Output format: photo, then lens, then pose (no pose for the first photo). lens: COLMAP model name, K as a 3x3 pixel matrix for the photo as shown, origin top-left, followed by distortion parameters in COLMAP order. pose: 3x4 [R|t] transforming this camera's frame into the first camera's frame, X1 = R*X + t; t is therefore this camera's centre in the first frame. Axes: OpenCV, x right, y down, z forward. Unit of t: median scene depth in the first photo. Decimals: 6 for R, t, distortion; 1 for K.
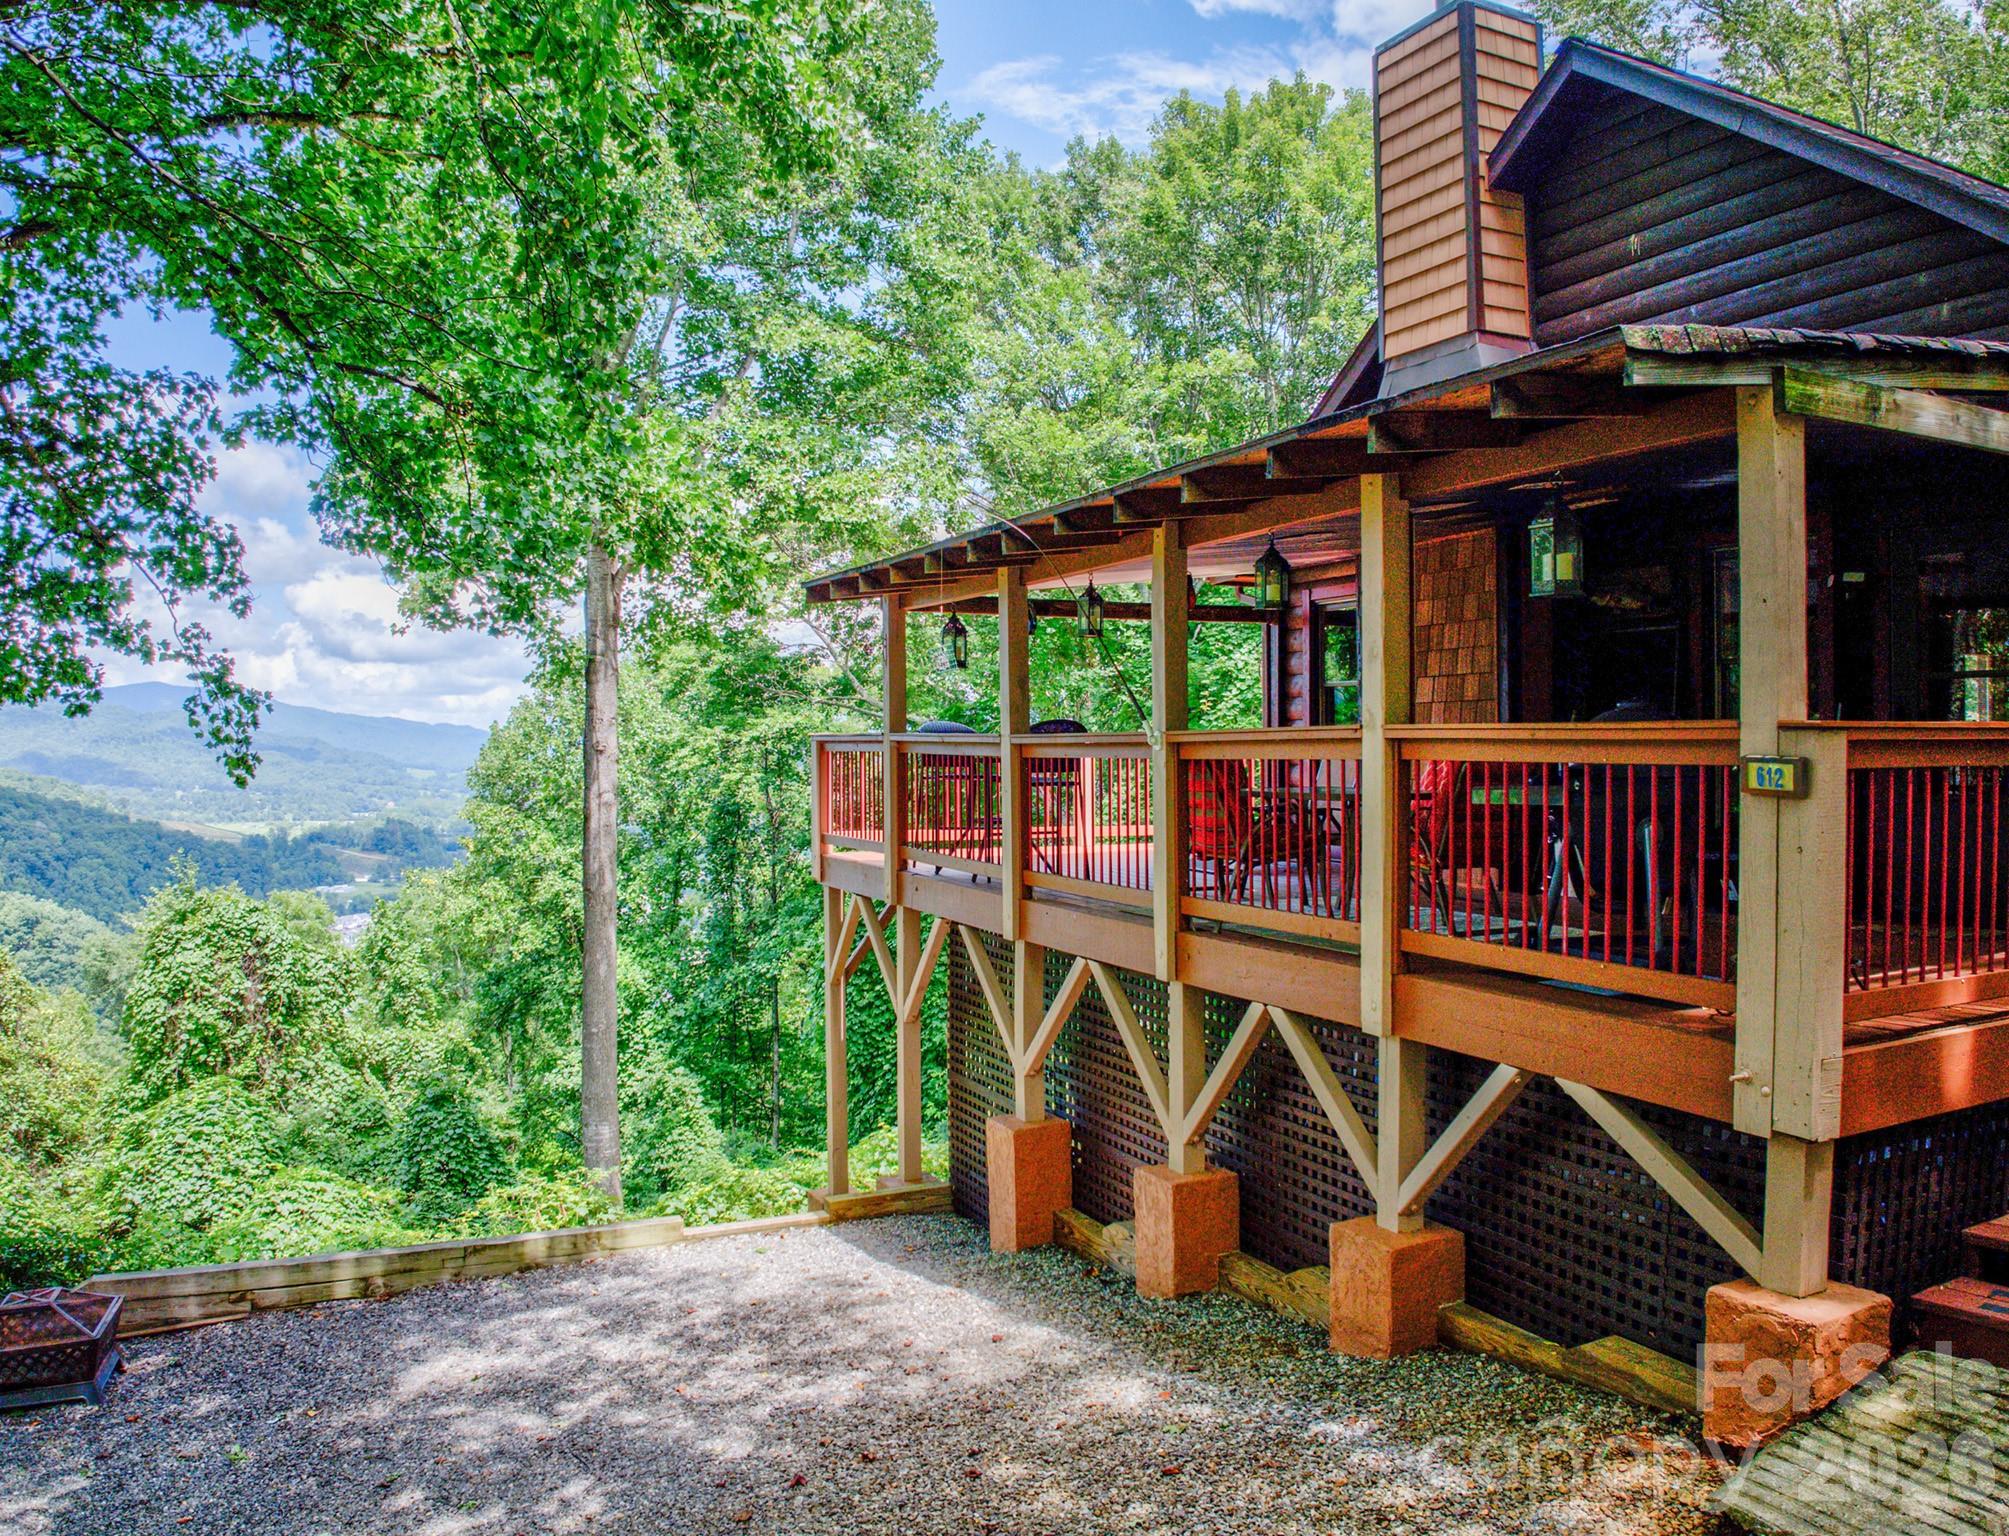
lens RADIAL K [[1518.1, 0, 950.1], [0, 1518.1, 741.8], [0, 0, 1]] dist [-0.113369, 0.006210]
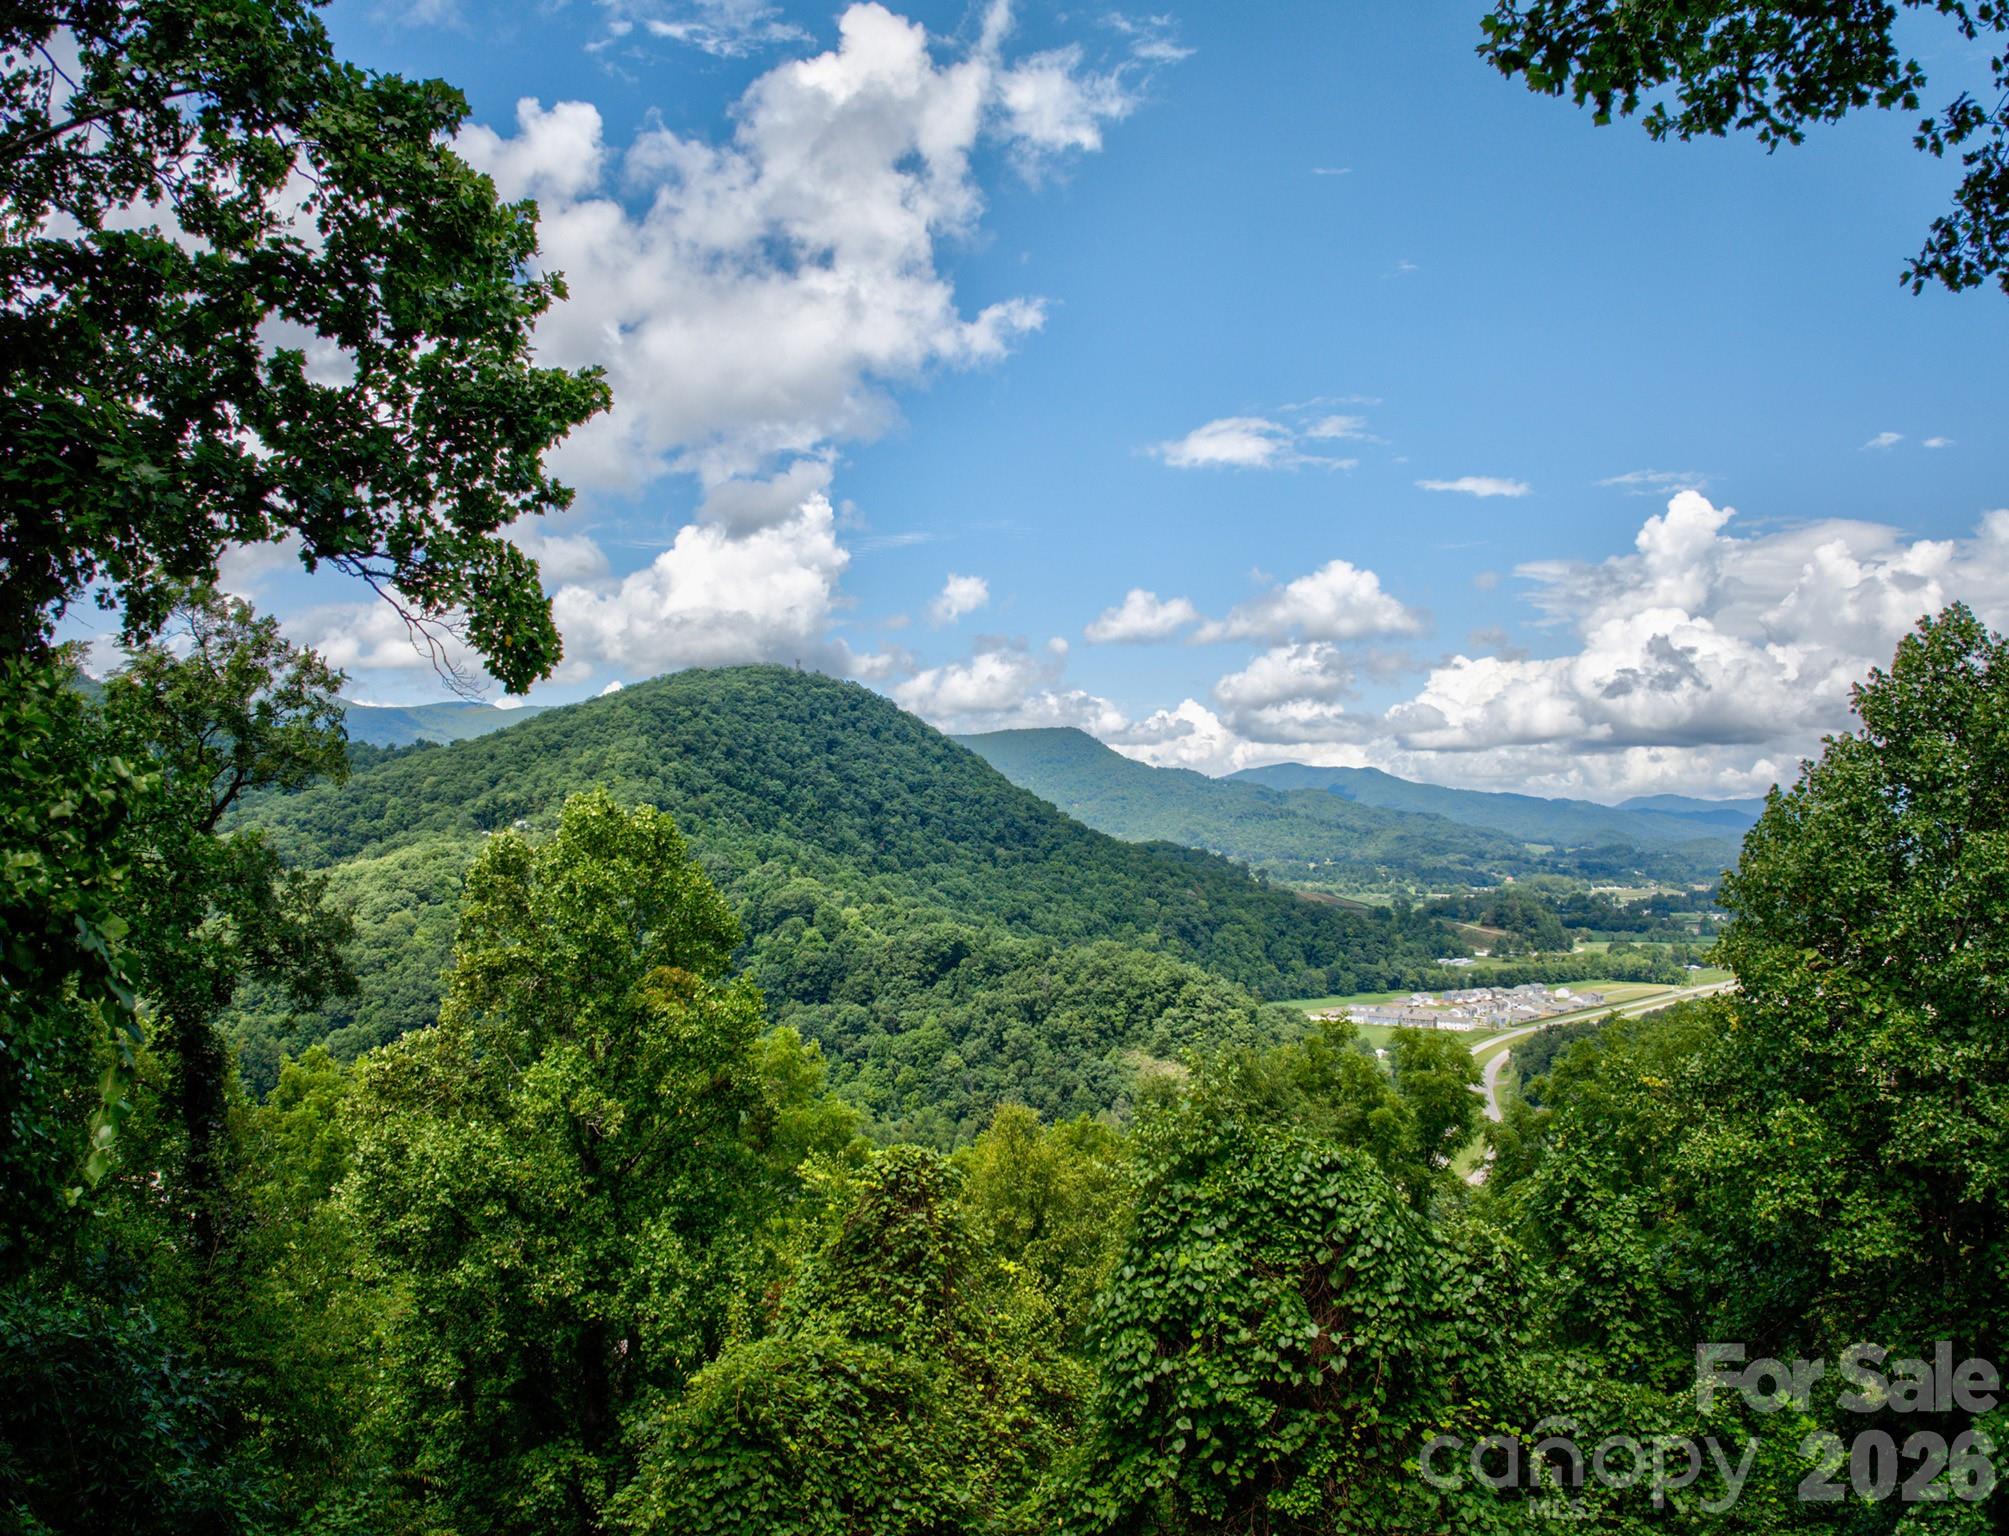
lens RADIAL K [[1518.1, 0, 950.1], [0, 1518.1, 741.8], [0, 0, 1]] dist [-0.113369, 0.006210]
pose [[0.753401, -0.029916, -0.656880, -0.239046], [-0.003381, 0.998775, -0.049366, -0.004602], [0.657553, 0.039413, 0.752377, 0.545318]]
